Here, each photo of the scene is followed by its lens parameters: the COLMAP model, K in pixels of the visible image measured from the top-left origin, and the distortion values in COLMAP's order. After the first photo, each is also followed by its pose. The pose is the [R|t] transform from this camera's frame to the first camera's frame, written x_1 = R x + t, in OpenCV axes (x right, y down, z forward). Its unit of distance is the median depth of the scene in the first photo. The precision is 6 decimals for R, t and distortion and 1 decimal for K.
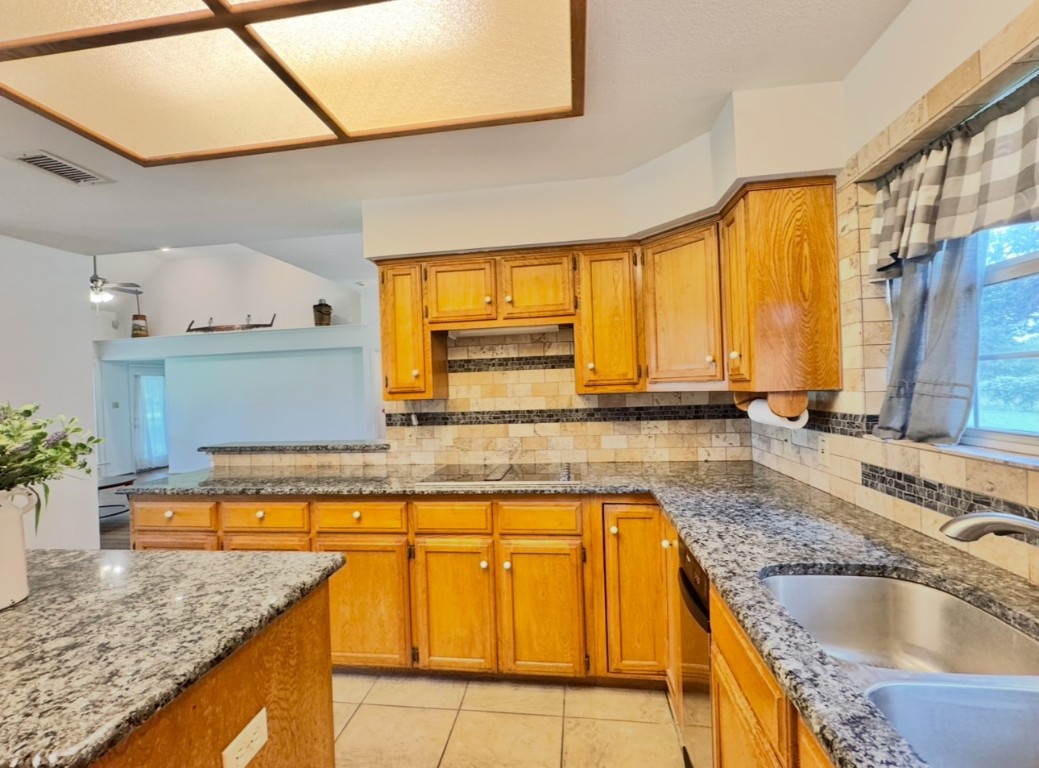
lens RADIAL K [[447.6, 0, 521.7], [0, 447.6, 386.5], [0, 0, 1]] dist [0.000690, -0.000087]
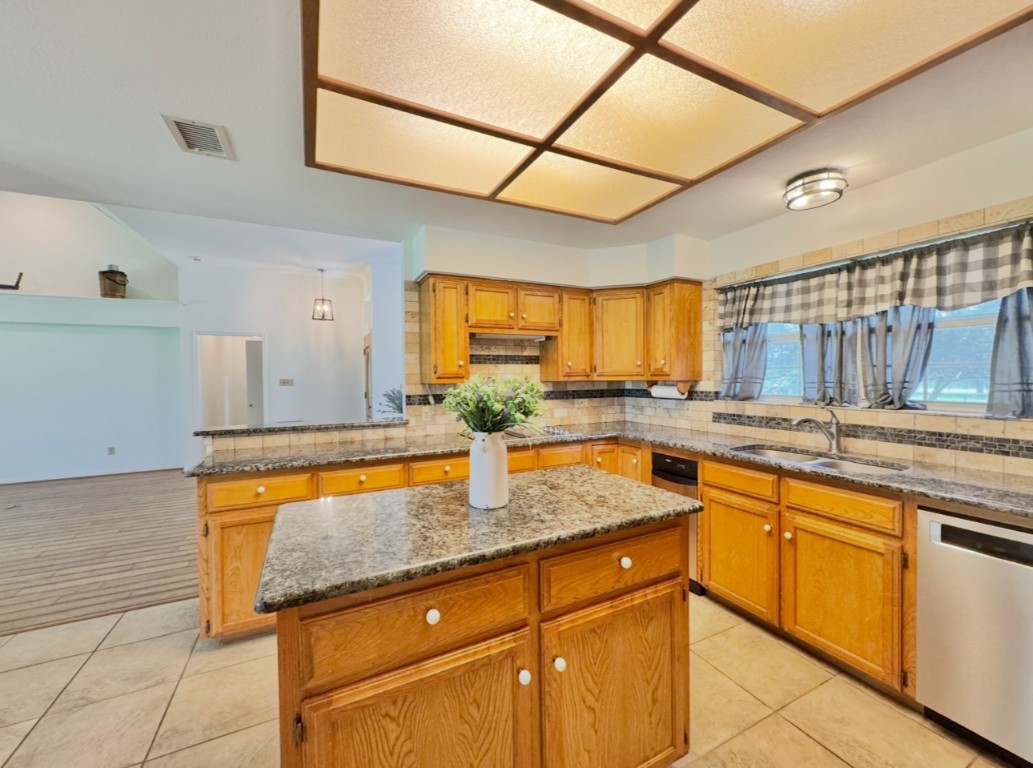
lens RADIAL K [[407.4, 0, 511.8], [0, 407.4, 384.1], [0, 0, 1]] dist [0.001573, 0.000059]
pose [[0.830359, 0.014918, 0.557030, -0.754135], [-0.018532, 0.999828, 0.000848, 0.026743], [-0.556921, -0.011027, 0.830492, -0.090614]]
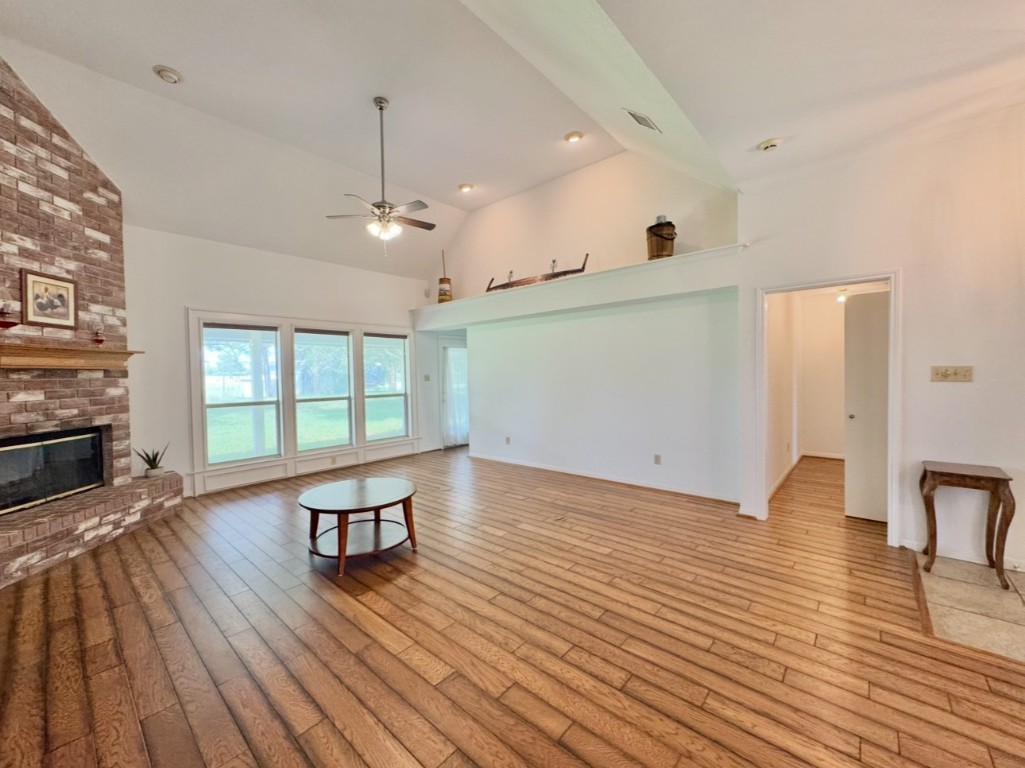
lens RADIAL K [[404.2, 0, 510.5], [0, 404.2, 381.6], [0, 0, 1]] dist [0.001573, 0.000059]
pose [[0.827469, 0.034558, -0.560446, -0.888793], [-0.011135, 0.998918, 0.045155, 0.028603], [0.561400, -0.031124, 0.826959, 1.244816]]
